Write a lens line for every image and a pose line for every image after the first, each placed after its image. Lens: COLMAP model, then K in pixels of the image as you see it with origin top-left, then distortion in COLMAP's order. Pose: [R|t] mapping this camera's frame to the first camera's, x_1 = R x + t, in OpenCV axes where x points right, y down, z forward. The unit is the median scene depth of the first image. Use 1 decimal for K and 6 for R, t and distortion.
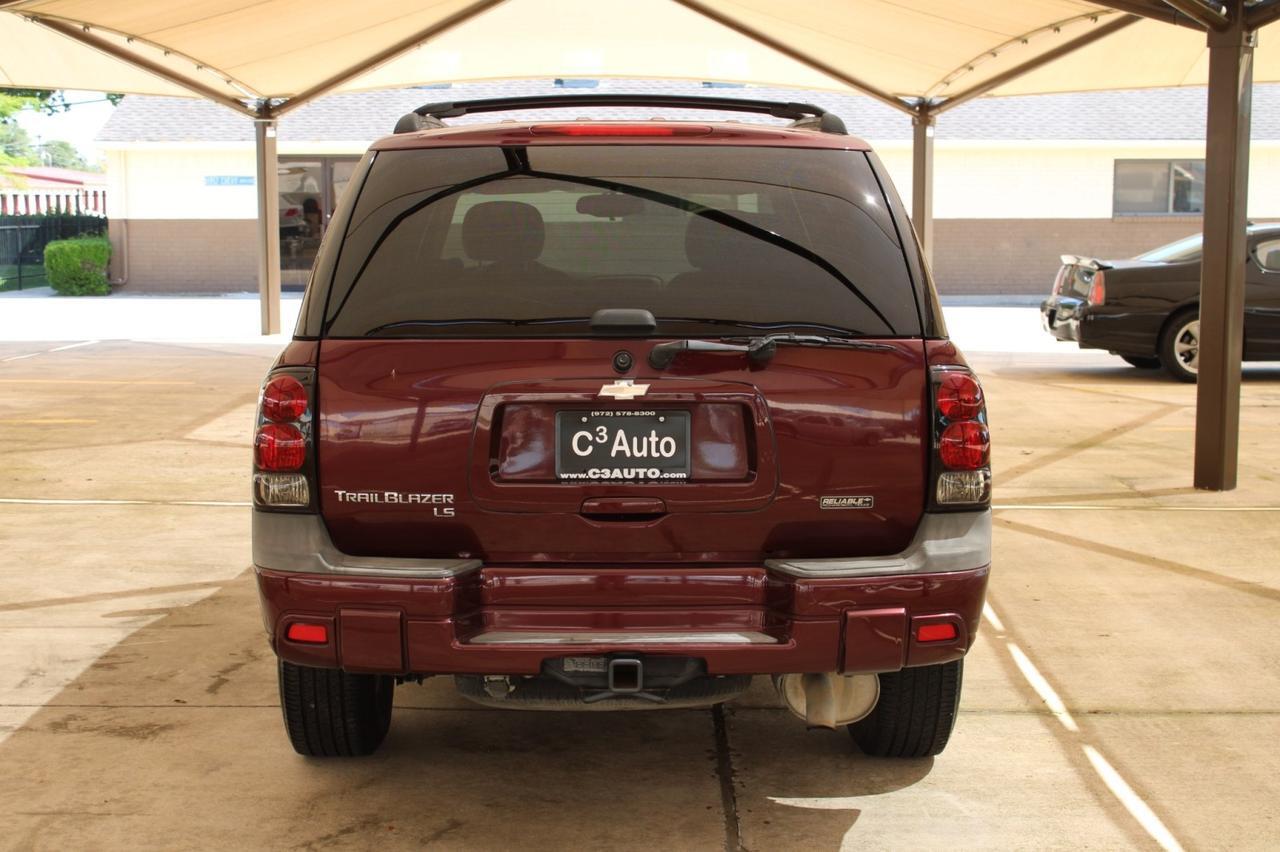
lens RADIAL K [[1848.6, 0, 631.0], [0, 1848.6, 452.0], [0, 0, 1]] dist [-0.006733, 0.000000]
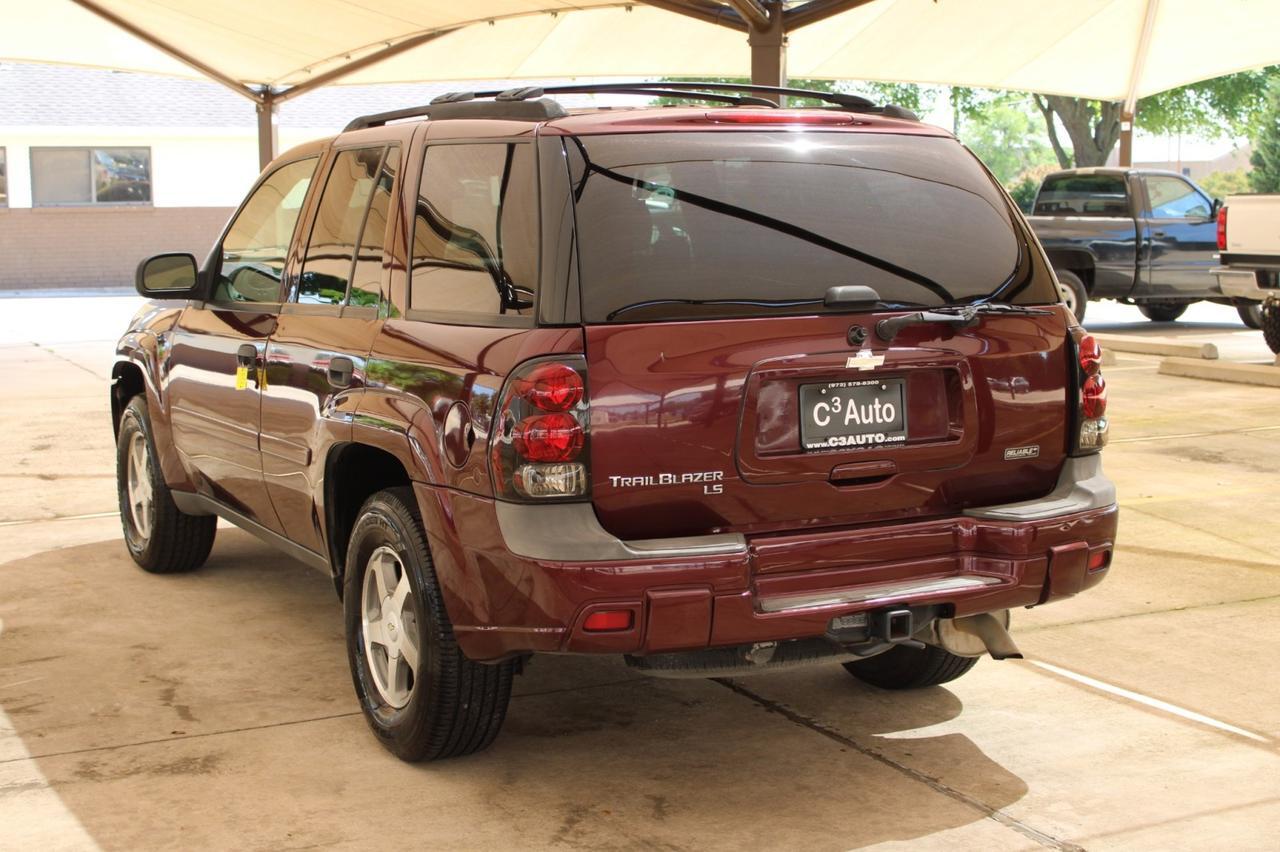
lens RADIAL K [[1848.6, 0, 619.8], [0, 1848.6, 427.6], [0, 0, 1]] dist [-0.006733, 0.000000]
pose [[0.898492, -0.063456, 0.434379, -0.583629], [0.066200, 0.997767, 0.008828, -0.013842], [-0.433969, 0.020824, 0.900687, 0.096141]]
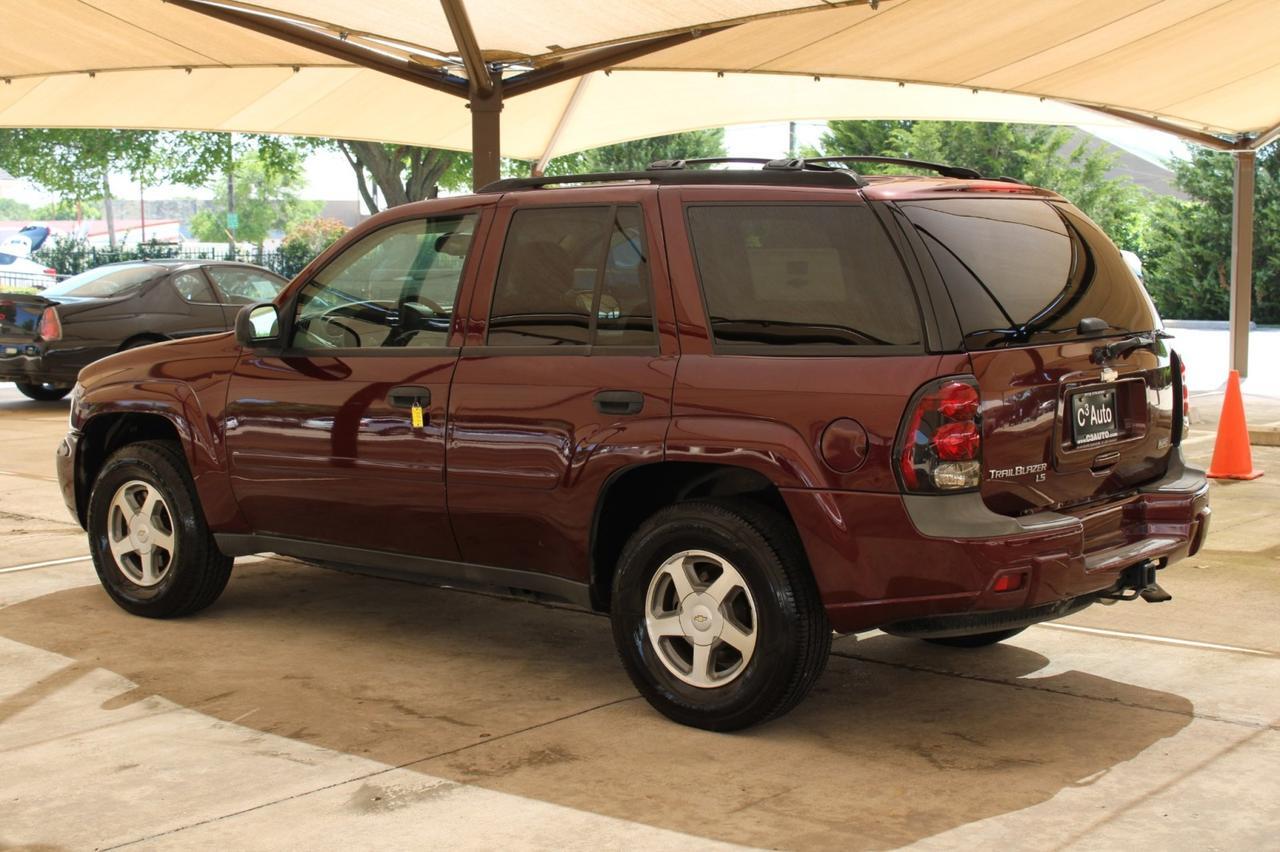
lens RADIAL K [[1848.6, 0, 628.4], [0, 1848.6, 425.1], [0, 0, 1]] dist [-0.006733, 0.000000]
pose [[0.646293, -0.082057, 0.758665, -1.268059], [0.107279, 0.994098, 0.016132, -0.056331], [-0.755511, 0.070963, 0.651282, 0.358180]]
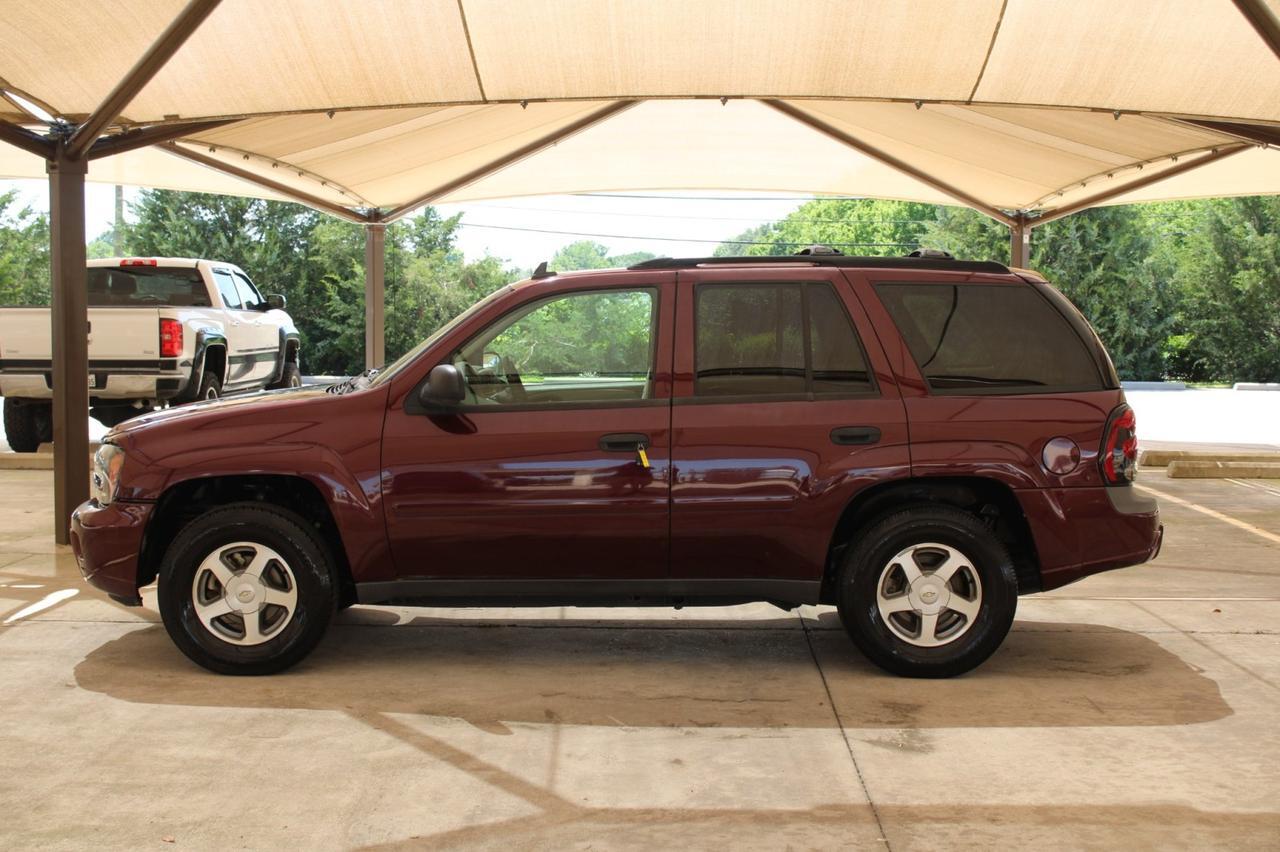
lens RADIAL K [[1843.6, 0, 641.2], [0, 1843.6, 427.5], [0, 0, 1]] dist [-0.000639, 0.000000]
pose [[0.022346, -0.073715, 0.997029, -2.005647], [0.128856, 0.989172, 0.070246, -0.212087], [-0.991412, 0.126903, 0.031602, 1.414157]]
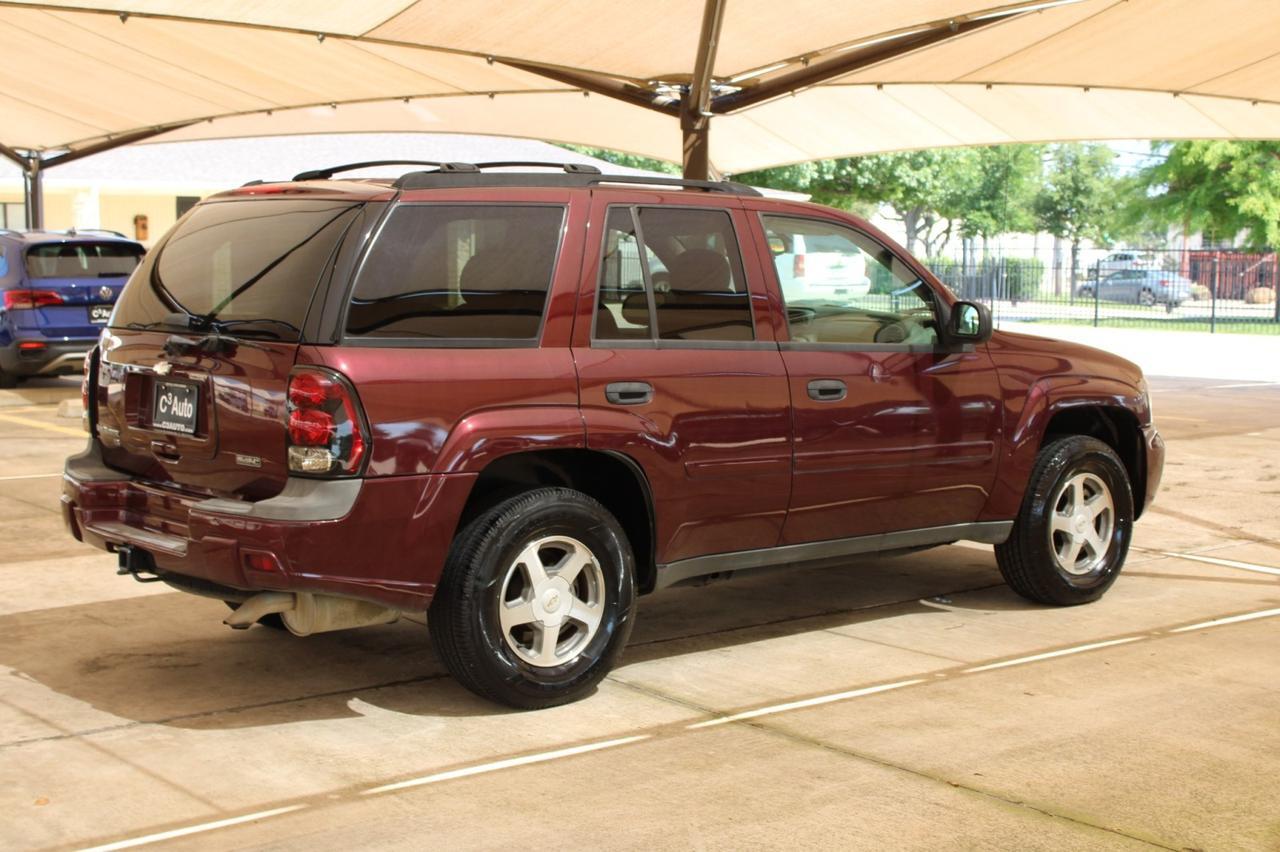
lens RADIAL K [[1848.6, 0, 636.6], [0, 1848.6, 424.1], [0, 0, 1]] dist [-0.006733, 0.000000]
pose [[0.630745, 0.076986, -0.772162, 1.334405], [-0.108077, 0.994084, 0.010829, -0.044866], [0.768427, 0.076622, 0.635334, 0.351585]]
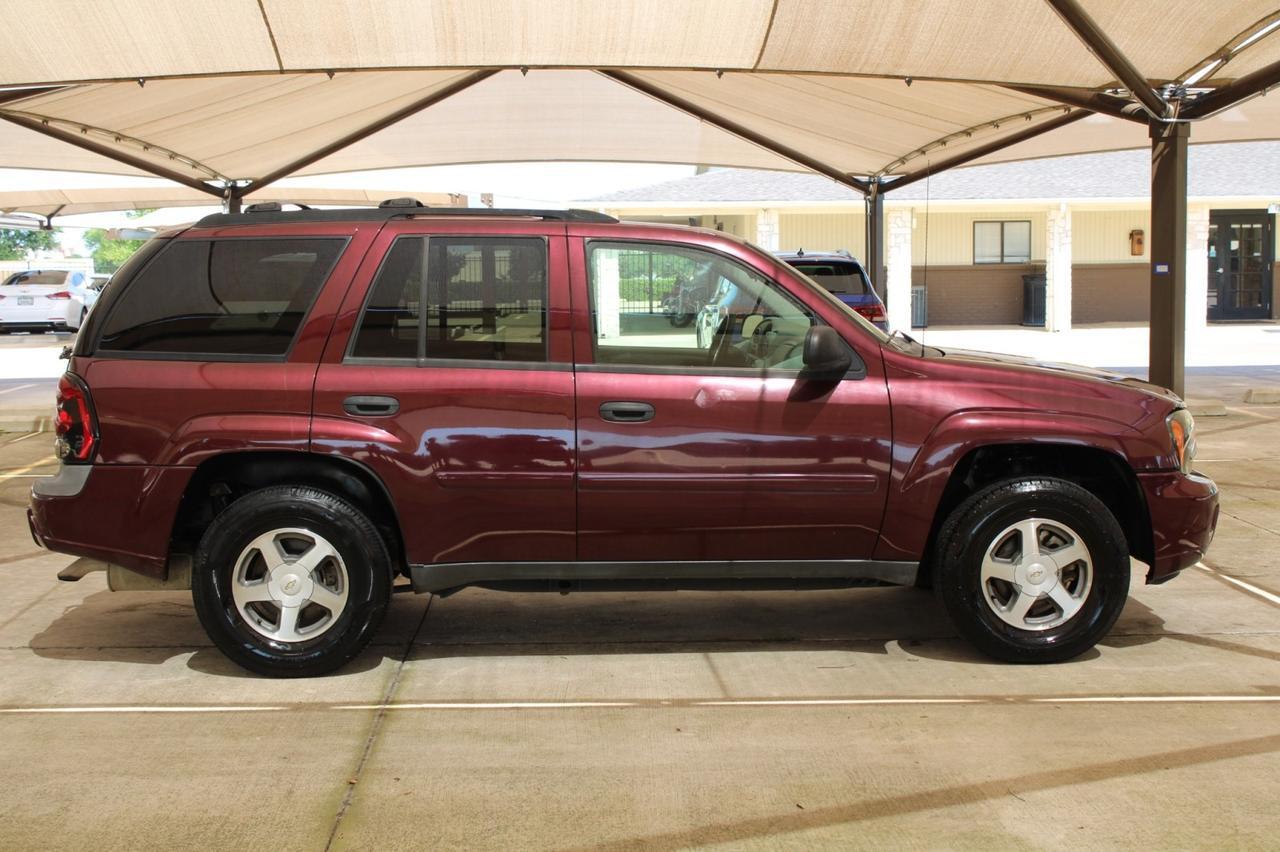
lens RADIAL K [[1848.6, 0, 631.2], [0, 1848.6, 423.5], [0, 0, 1]] dist [-0.006733, 0.000000]
pose [[0.032241, 0.086990, -0.995687, 1.822647], [-0.125523, 0.988670, 0.082313, -0.199609], [0.991567, 0.122328, 0.042795, 1.434399]]
